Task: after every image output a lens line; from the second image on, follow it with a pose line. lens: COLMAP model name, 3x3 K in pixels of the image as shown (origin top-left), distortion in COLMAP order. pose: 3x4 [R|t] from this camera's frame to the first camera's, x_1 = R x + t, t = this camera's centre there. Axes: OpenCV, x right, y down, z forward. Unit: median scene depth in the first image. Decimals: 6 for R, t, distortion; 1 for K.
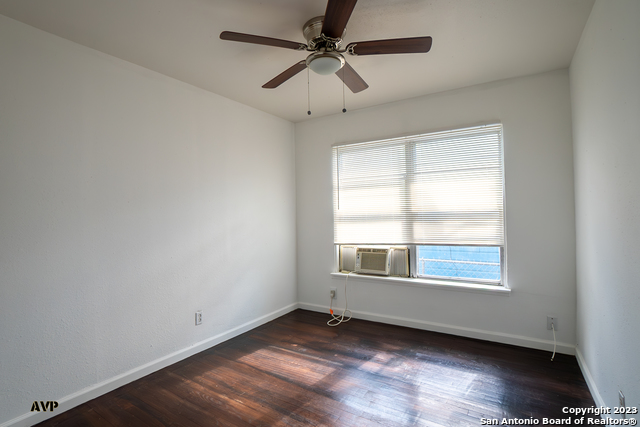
lens RADIAL K [[306.5, 0, 321.2], [0, 306.5, 218.0], [0, 0, 1]] dist [-0.042332, 0.002697]
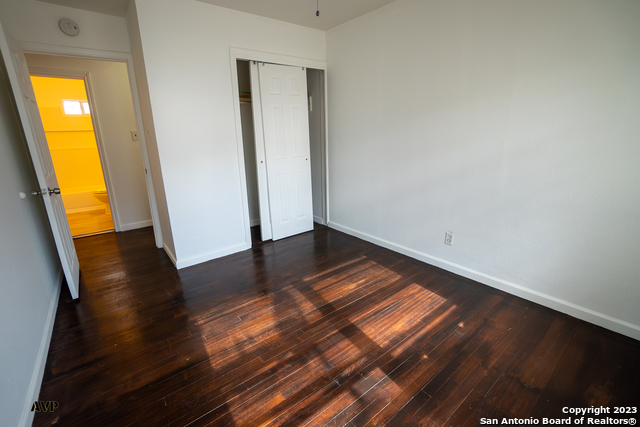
lens RADIAL K [[285.4, 0, 325.8], [0, 285.4, 210.8], [0, 0, 1]] dist [-0.045225, 0.005813]
pose [[-0.324668, 0.270420, -0.906347, 0.558475], [0.024381, 0.960332, 0.277793, -0.029686], [0.945514, 0.068092, -0.318382, 0.907550]]
